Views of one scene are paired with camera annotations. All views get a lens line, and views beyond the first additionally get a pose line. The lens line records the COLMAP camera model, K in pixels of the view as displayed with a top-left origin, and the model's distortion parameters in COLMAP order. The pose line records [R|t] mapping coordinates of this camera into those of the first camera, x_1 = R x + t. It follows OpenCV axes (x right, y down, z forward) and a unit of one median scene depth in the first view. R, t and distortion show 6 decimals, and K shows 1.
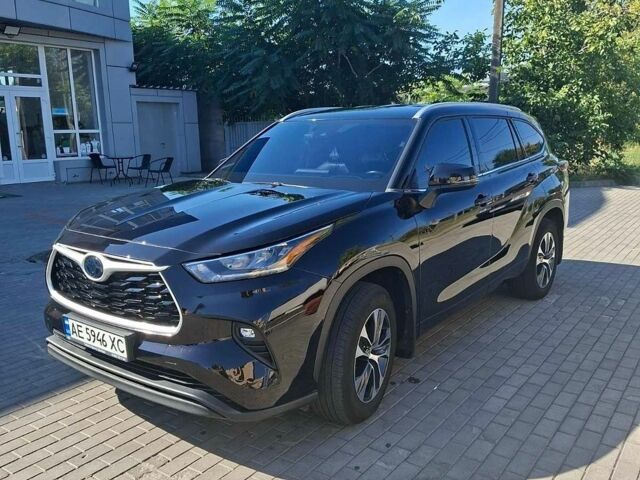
lens RADIAL K [[588.7, 0, 320.0], [0, 588.7, 240.0], [0, 0, 1]] dist [0.131147, -0.179078]
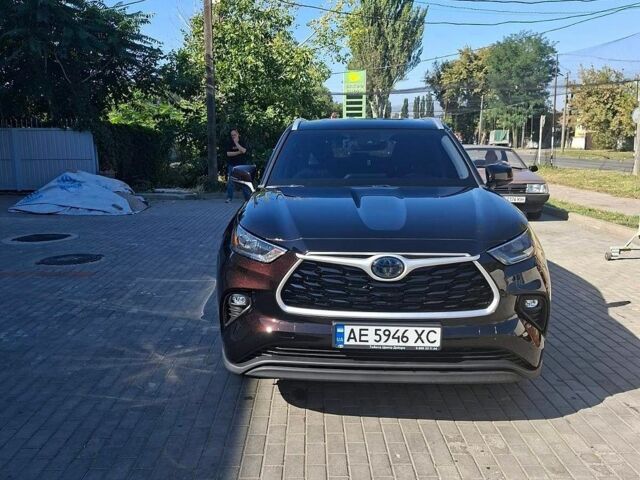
lens RADIAL K [[588.7, 0, 320.0], [0, 588.7, 240.0], [0, 0, 1]] dist [0.131147, -0.179078]
pose [[0.804277, -0.086993, 0.587852, -0.980919], [0.101964, 0.994758, 0.007705, -0.020229], [-0.585441, 0.053743, 0.808931, 0.224257]]
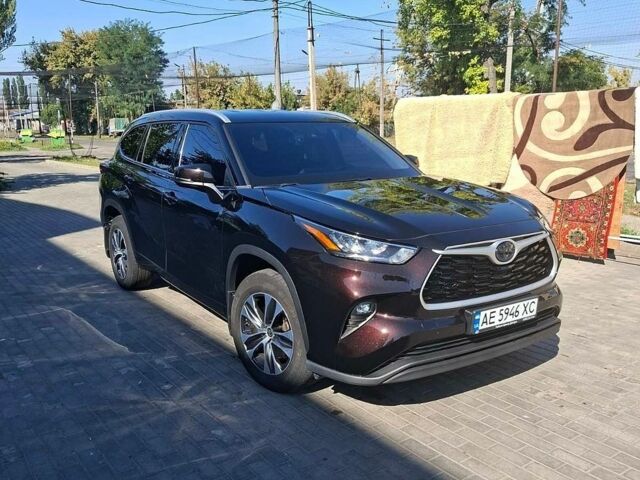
lens RADIAL K [[588.7, 0, 320.0], [0, 588.7, 240.0], [0, 0, 1]] dist [0.131147, -0.179078]
pose [[0.305267, -0.169999, 0.936970, -1.407929], [0.183934, 0.975933, 0.117142, -0.158121], [-0.934334, 0.136582, 0.329189, 0.877467]]
